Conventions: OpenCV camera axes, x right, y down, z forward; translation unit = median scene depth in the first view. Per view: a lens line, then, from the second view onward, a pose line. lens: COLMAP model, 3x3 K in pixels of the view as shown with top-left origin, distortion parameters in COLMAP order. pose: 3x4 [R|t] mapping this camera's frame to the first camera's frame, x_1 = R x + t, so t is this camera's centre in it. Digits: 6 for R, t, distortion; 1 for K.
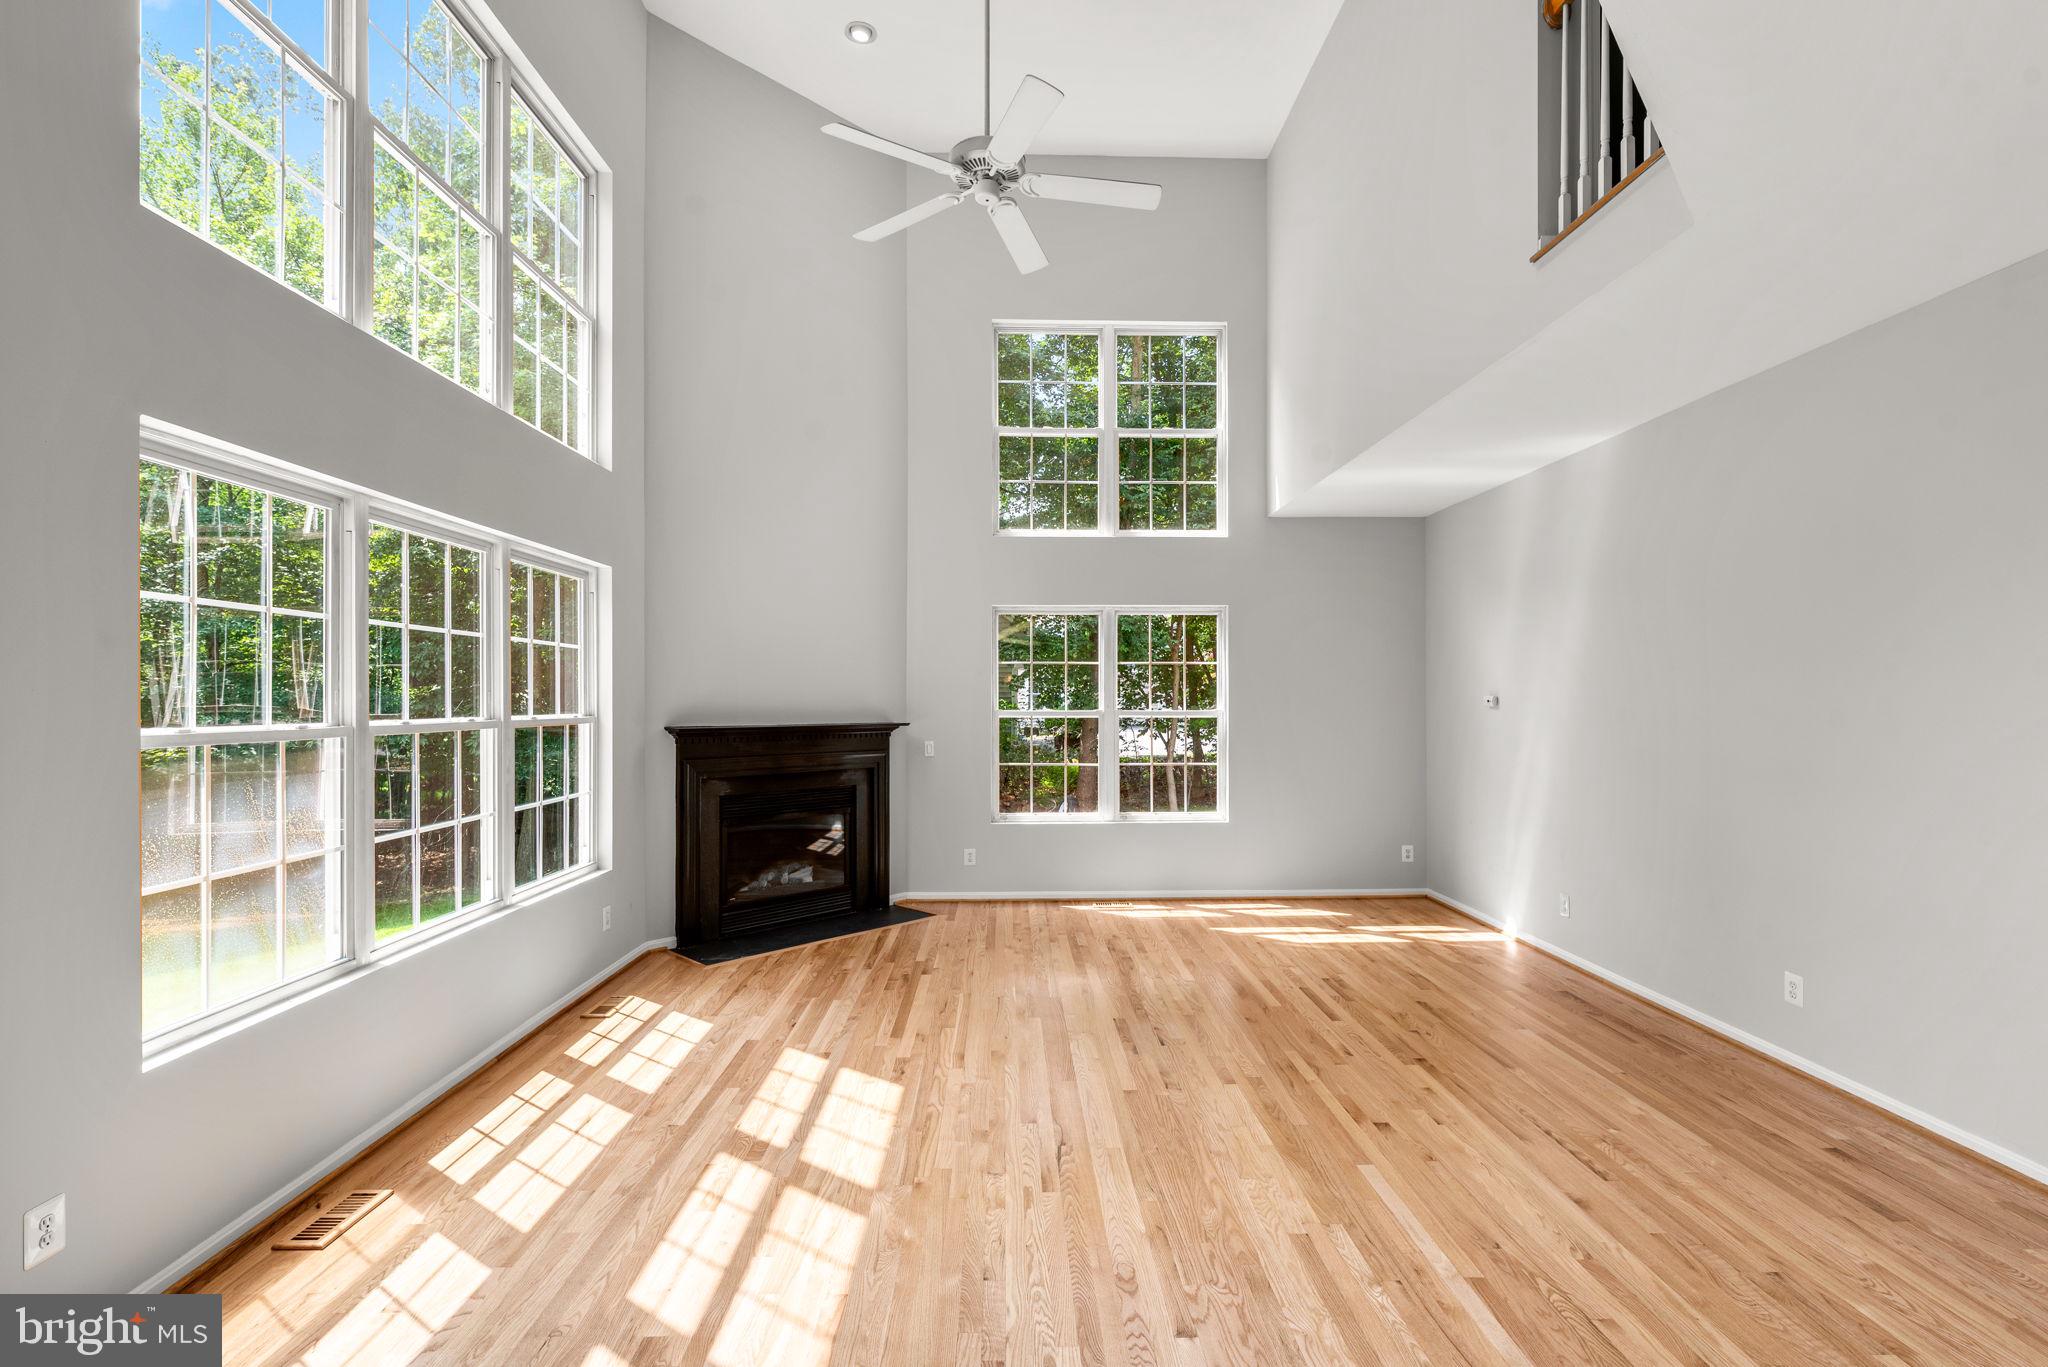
lens RADIAL K [[917.3, 0, 1026.5], [0, 917.3, 692.4], [0, 0, 1]] dist [0.005032, -0.001289]
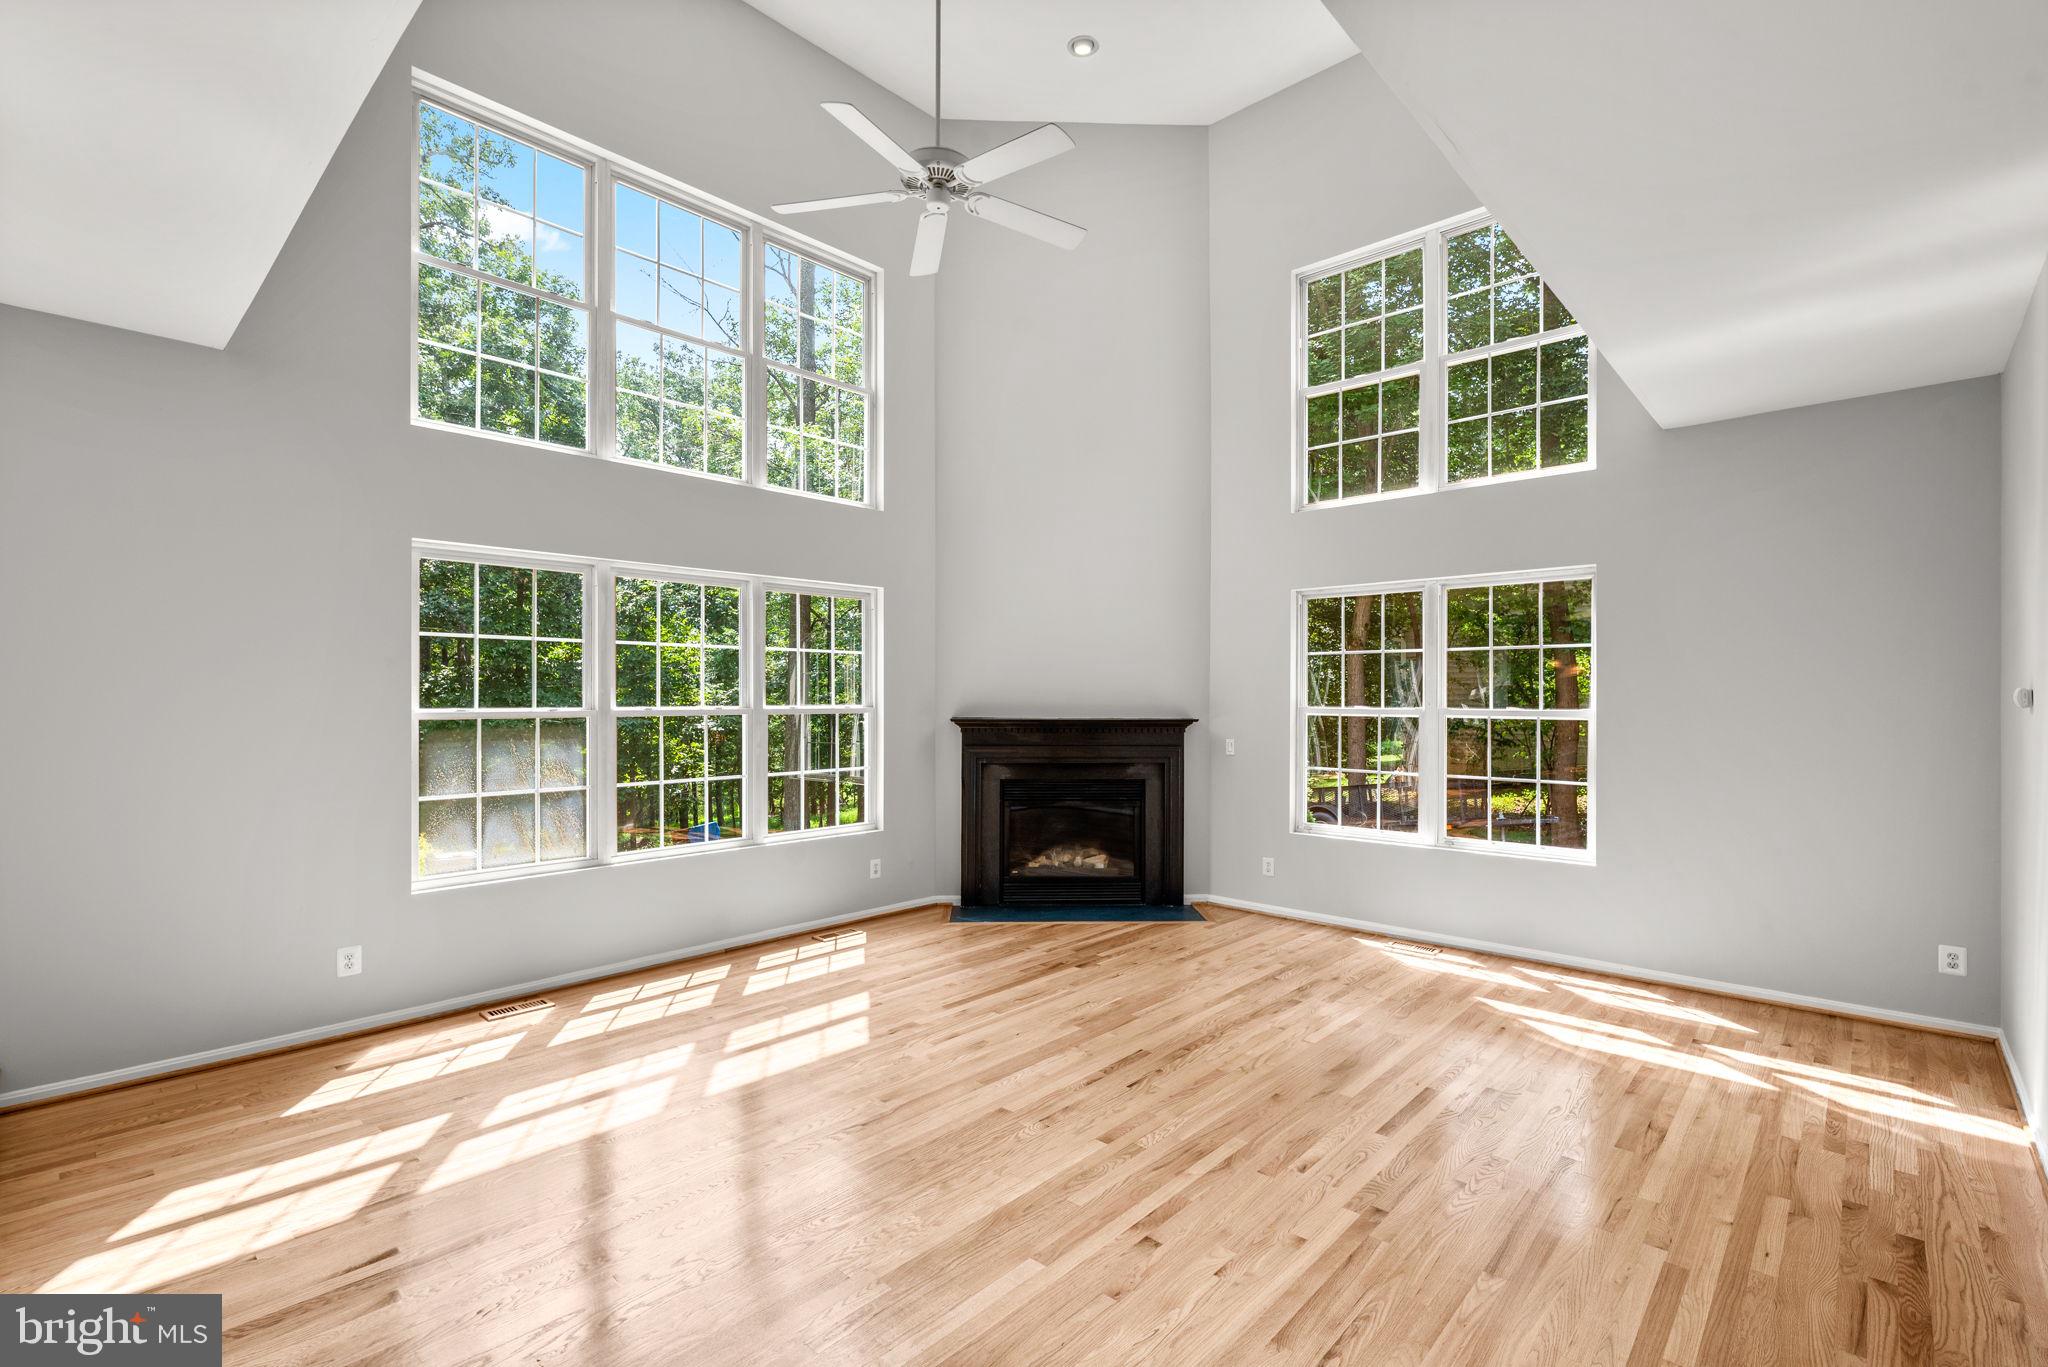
lens RADIAL K [[917.3, 0, 1034.8], [0, 917.3, 692.6], [0, 0, 1]] dist [0.005032, -0.001289]
pose [[0.719085, -0.001247, -0.694921, 0.688012], [0.004135, 0.999988, 0.002484, 0.004182], [0.694910, -0.004659, 0.719081, 0.303375]]
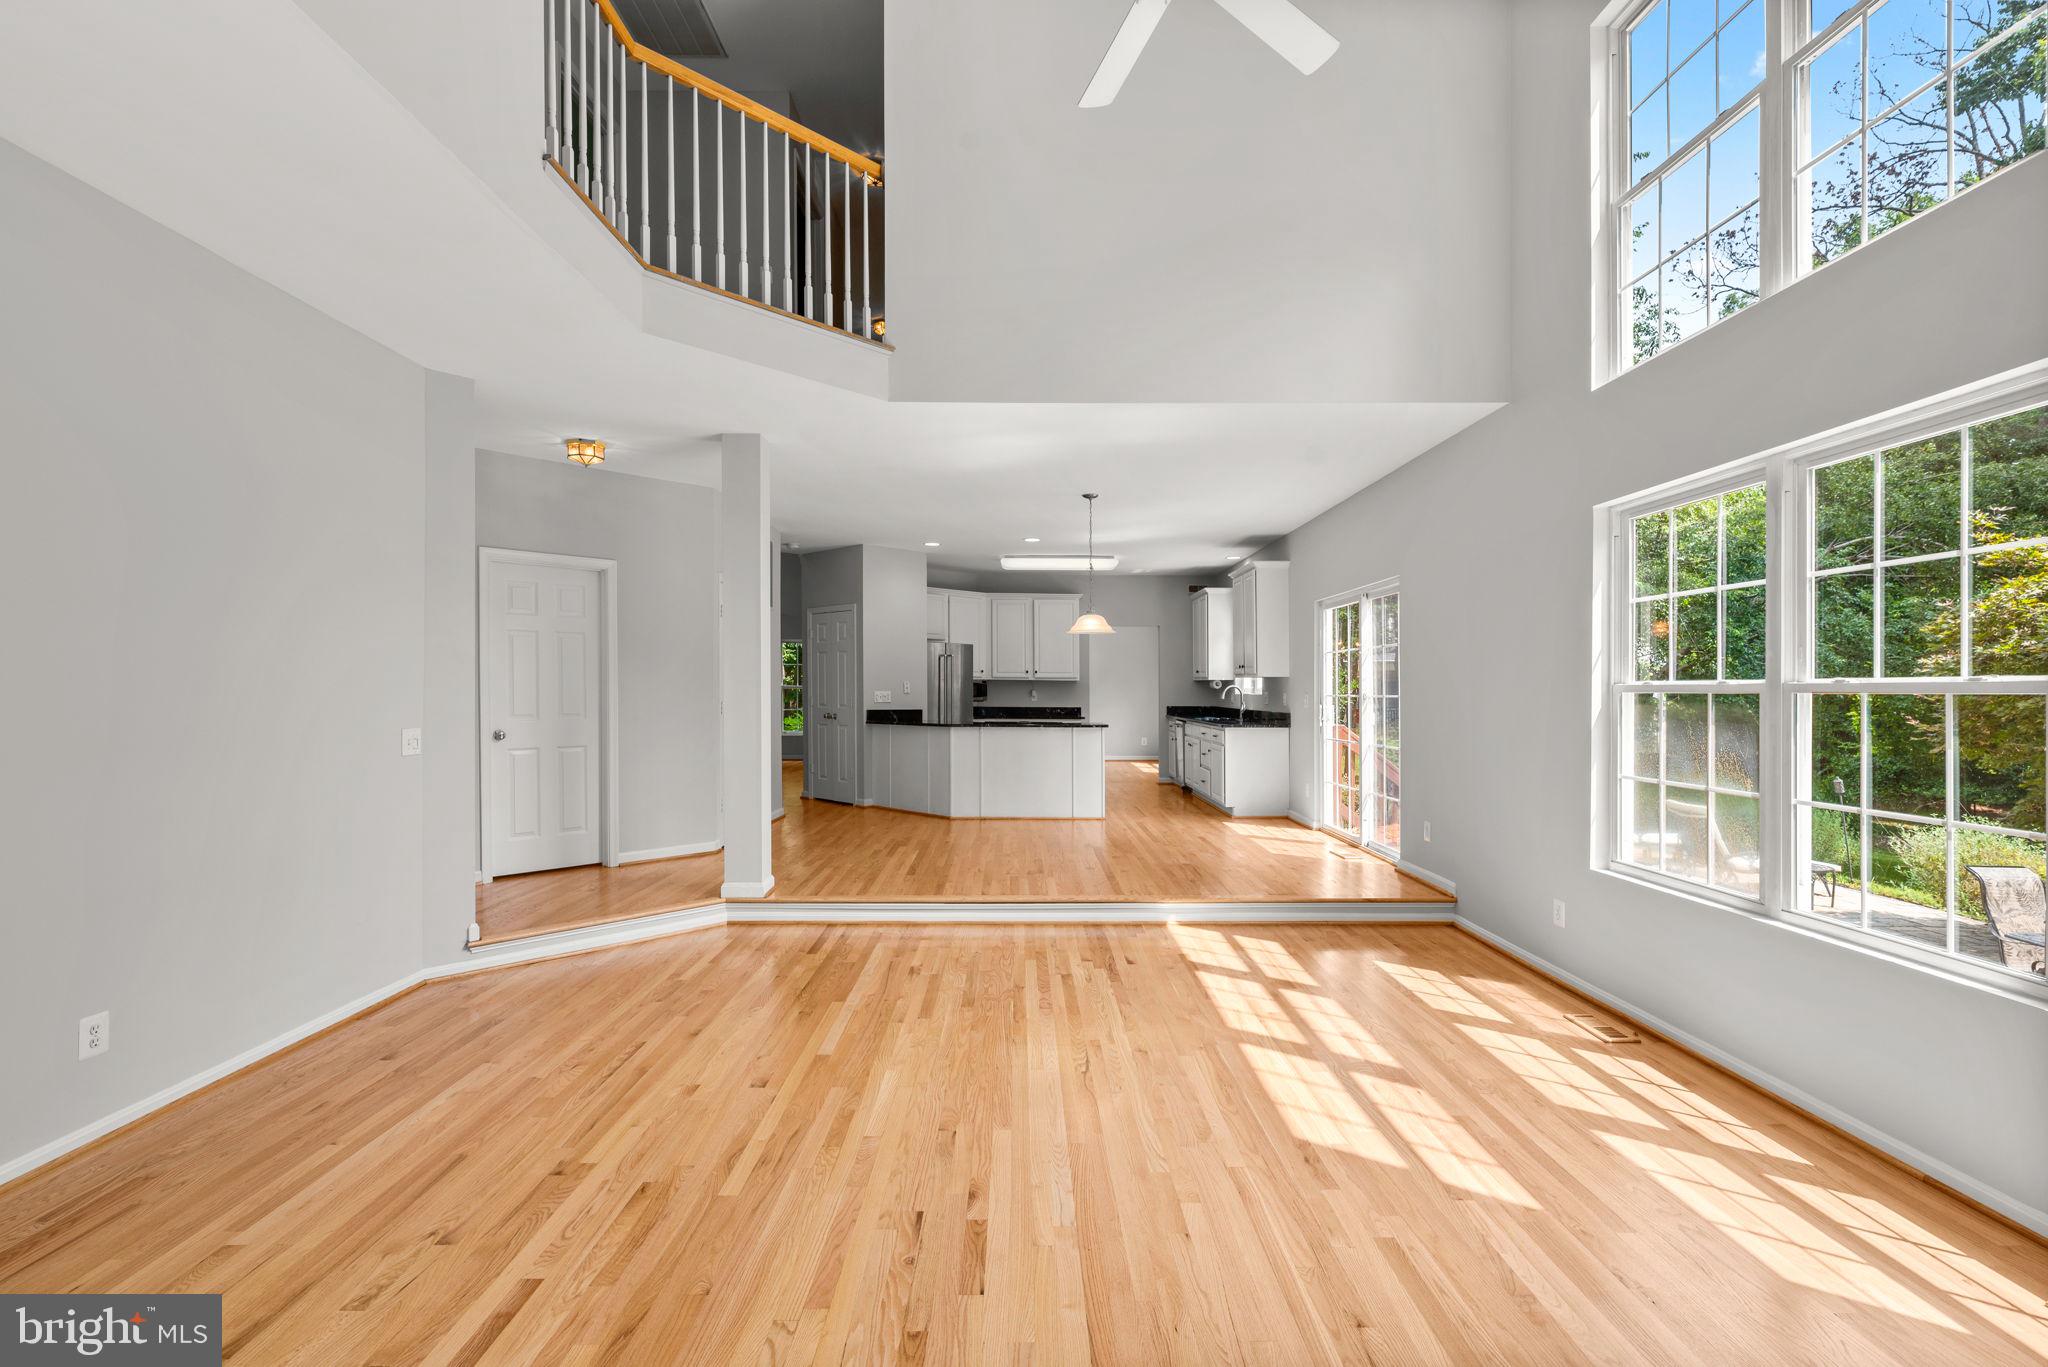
lens RADIAL K [[917.3, 0, 1025.1], [0, 917.3, 692.2], [0, 0, 1]] dist [0.005032, -0.001289]
pose [[-0.999757, -0.003751, 0.021726, 0.067847], [-0.003851, 0.999982, -0.004588, 0.044824], [-0.021708, -0.004670, -0.999753, 1.583701]]
